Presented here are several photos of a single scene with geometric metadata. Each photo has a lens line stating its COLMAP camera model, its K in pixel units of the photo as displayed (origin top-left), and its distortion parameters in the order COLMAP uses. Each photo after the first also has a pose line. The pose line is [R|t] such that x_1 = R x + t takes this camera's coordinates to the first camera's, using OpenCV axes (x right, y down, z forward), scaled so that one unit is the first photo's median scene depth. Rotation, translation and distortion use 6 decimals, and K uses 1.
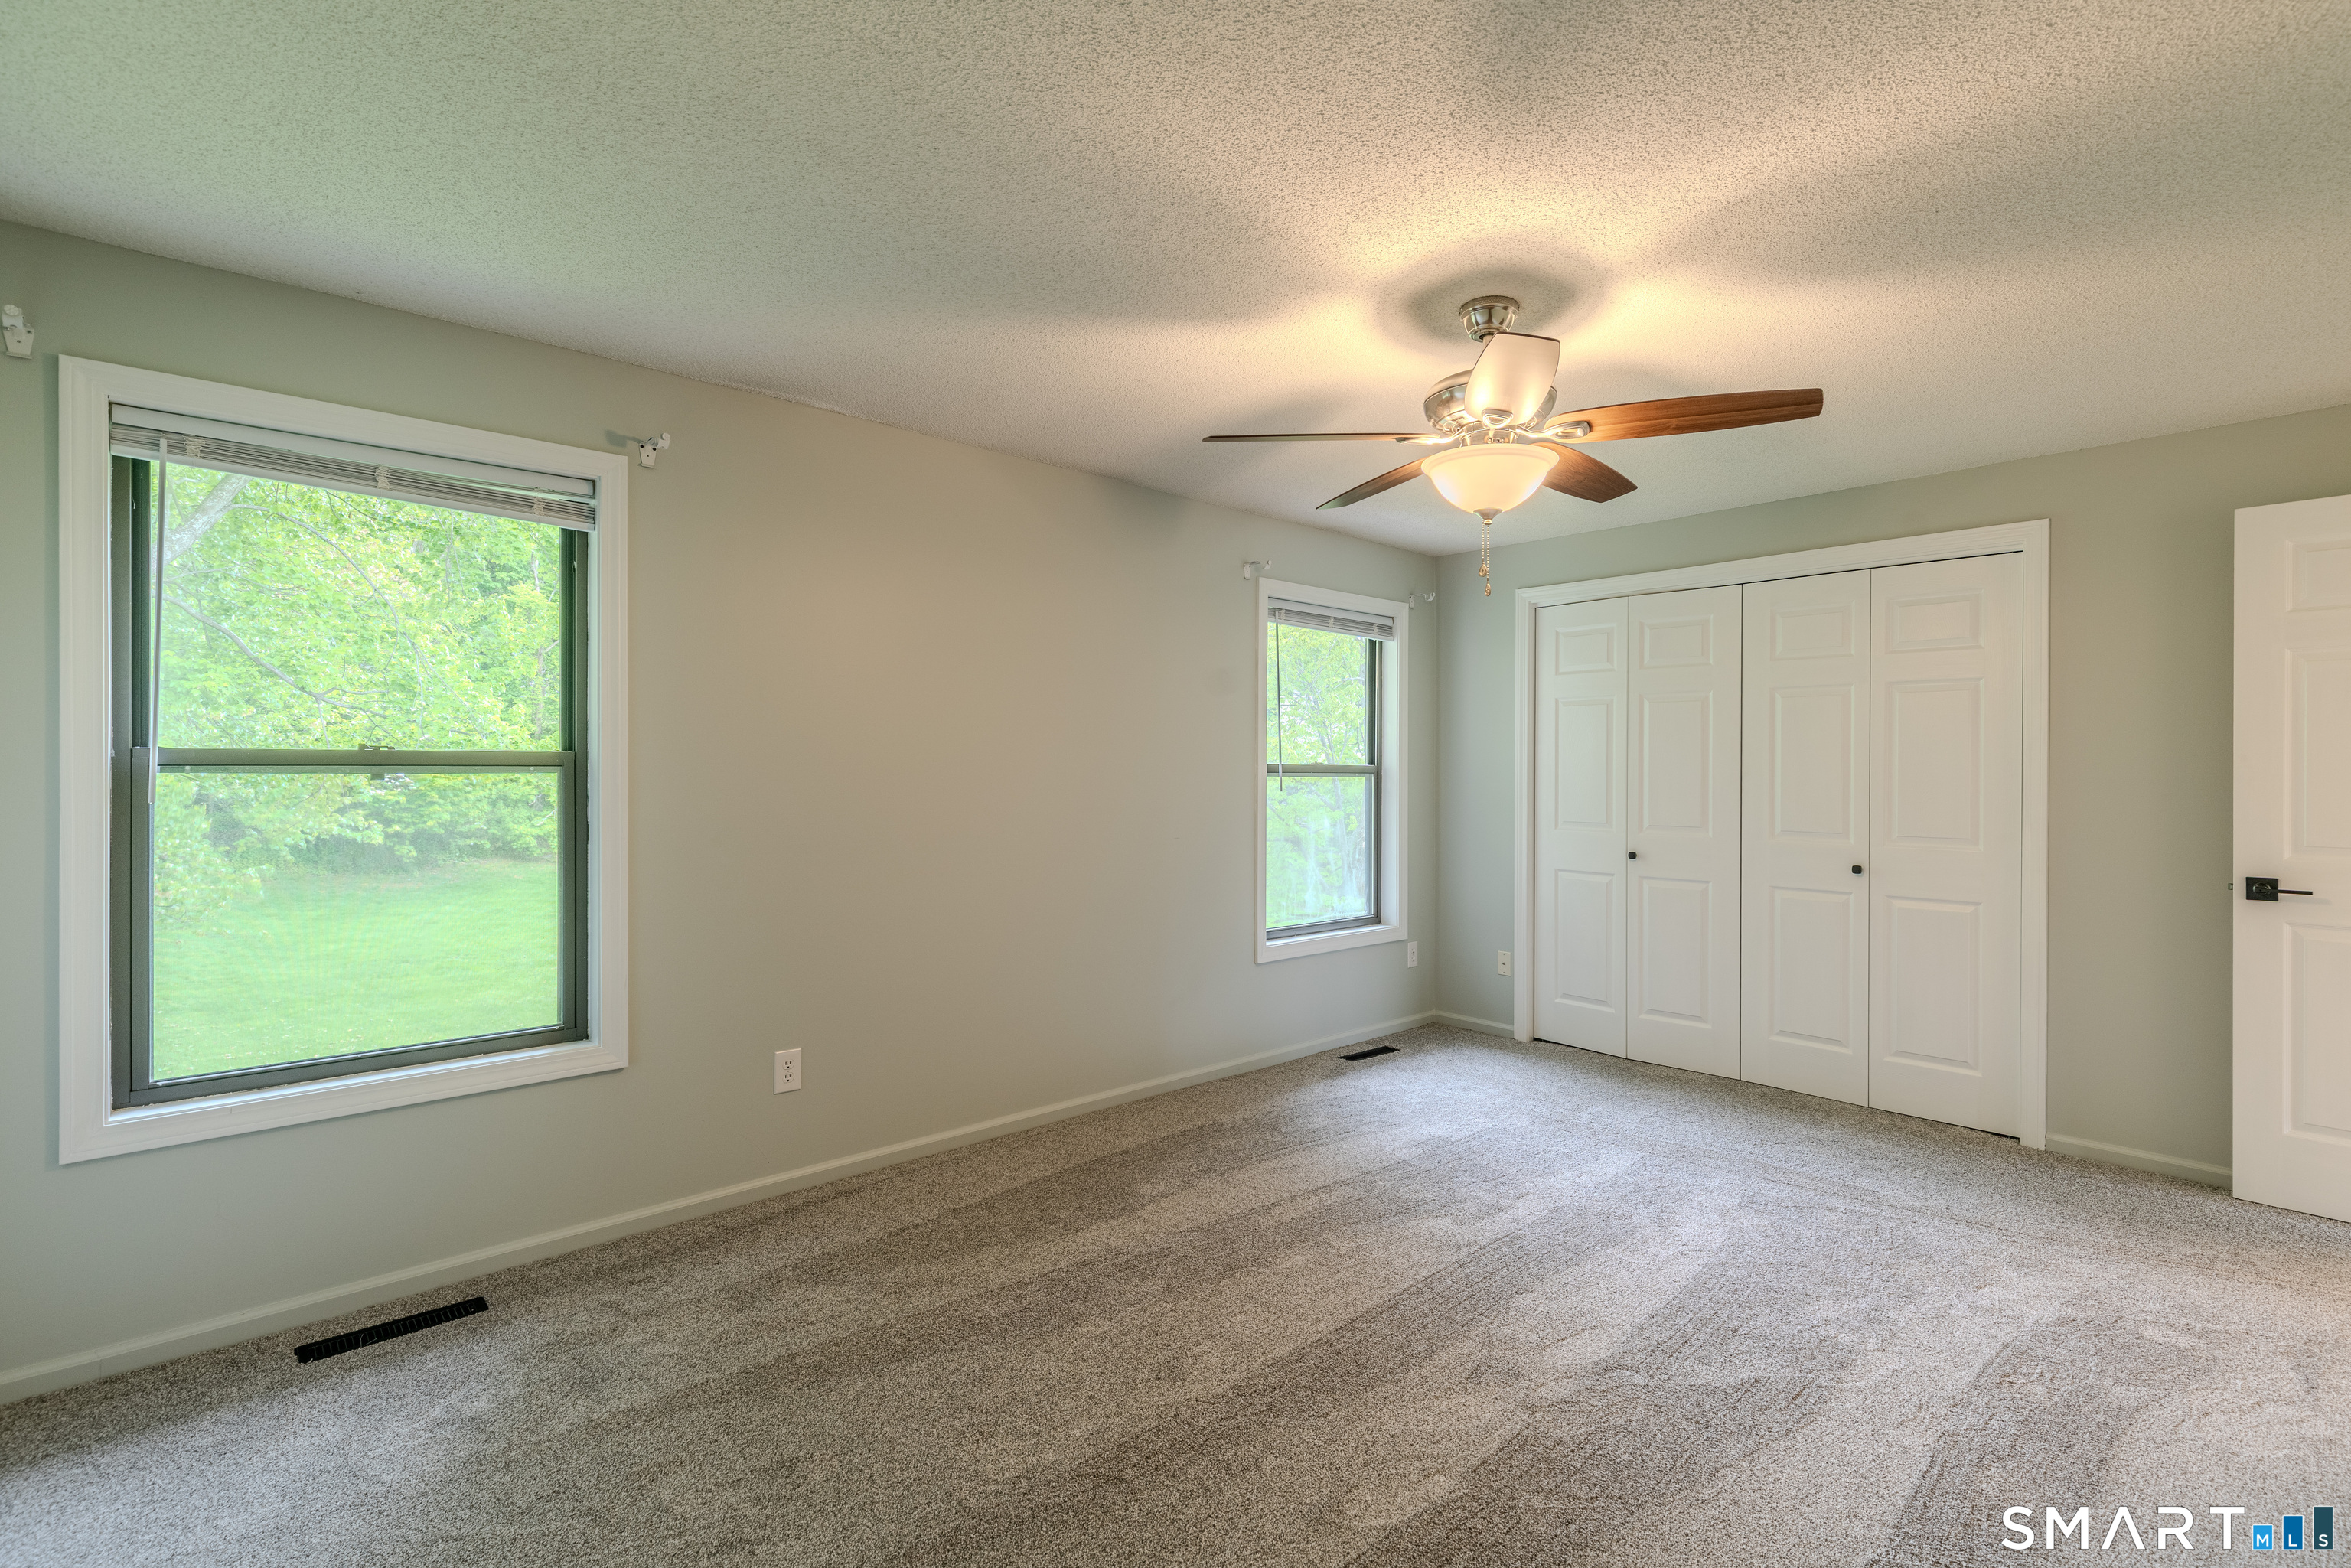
lens RADIAL K [[1069.5, 0, 1176.7], [0, 1069.5, 750.1], [0, 0, 1]] dist [0.002244, 0.000063]
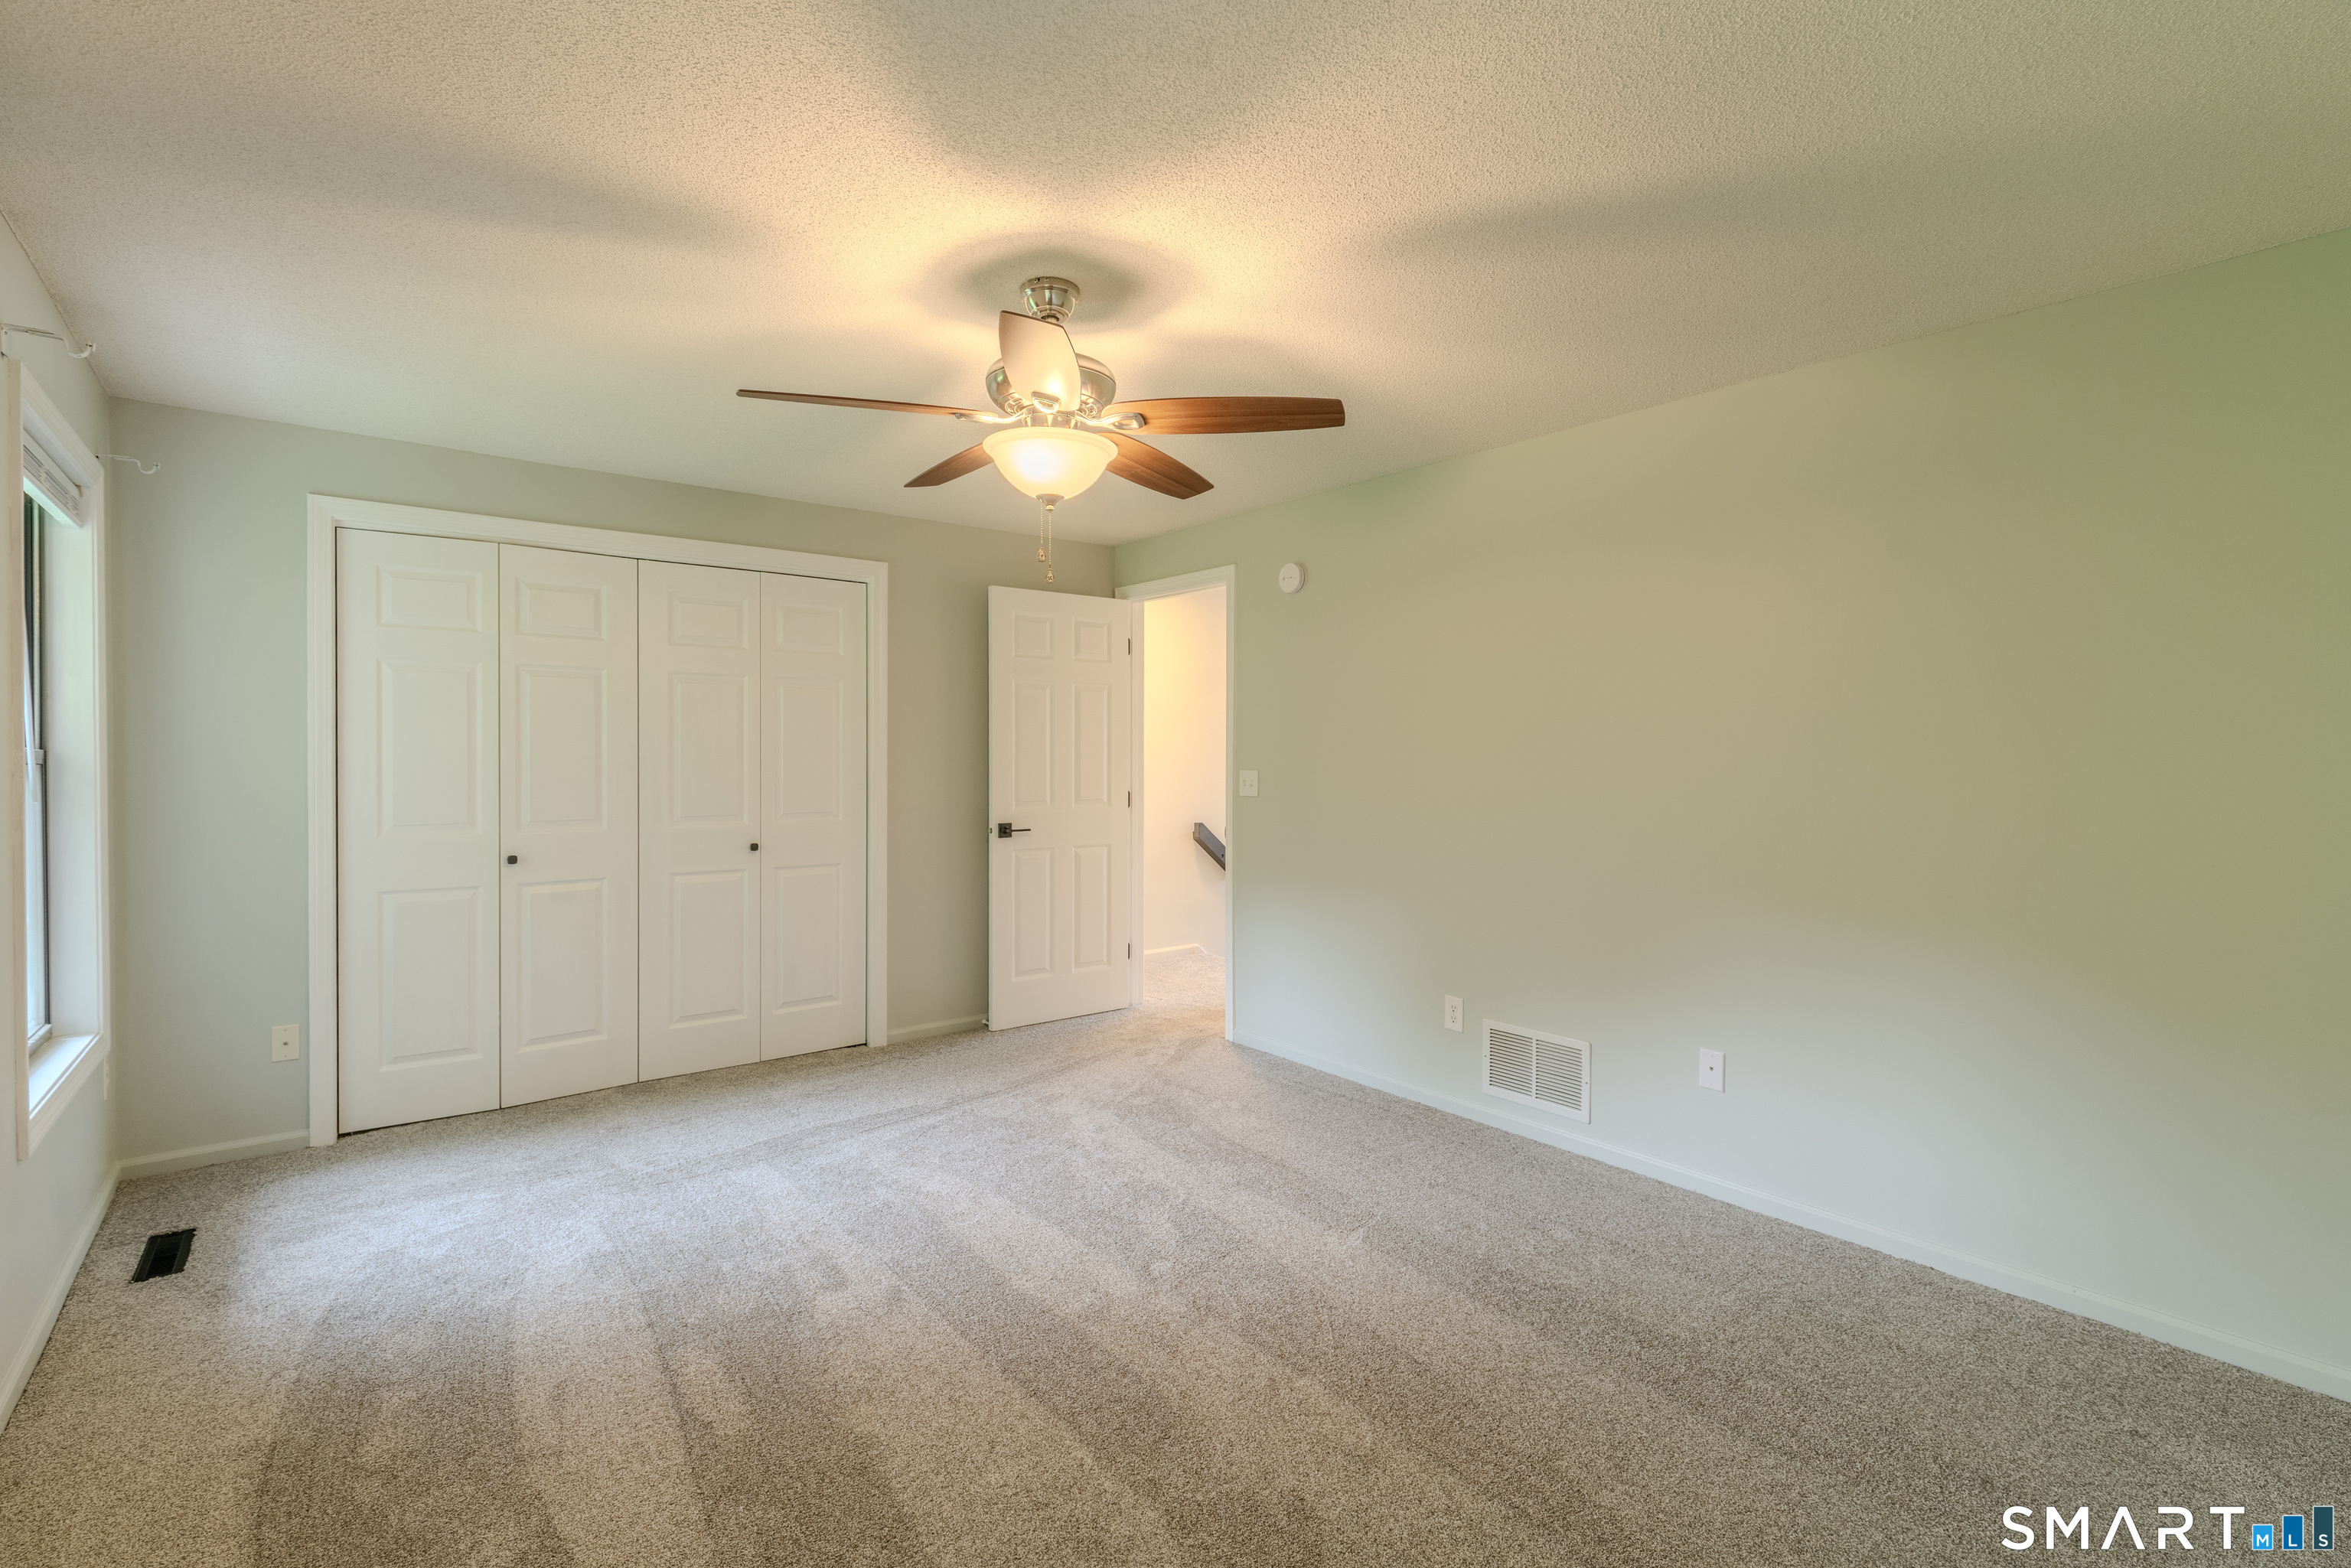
lens RADIAL K [[1069.5, 0, 1176.7], [0, 1069.5, 750.1], [0, 0, 1]] dist [0.002244, 0.000063]
pose [[0.067140, 0.000366, 0.997743, -0.512594], [-0.018365, 0.999831, 0.000869, 0.005253], [-0.997575, -0.018382, 0.067136, 0.611531]]
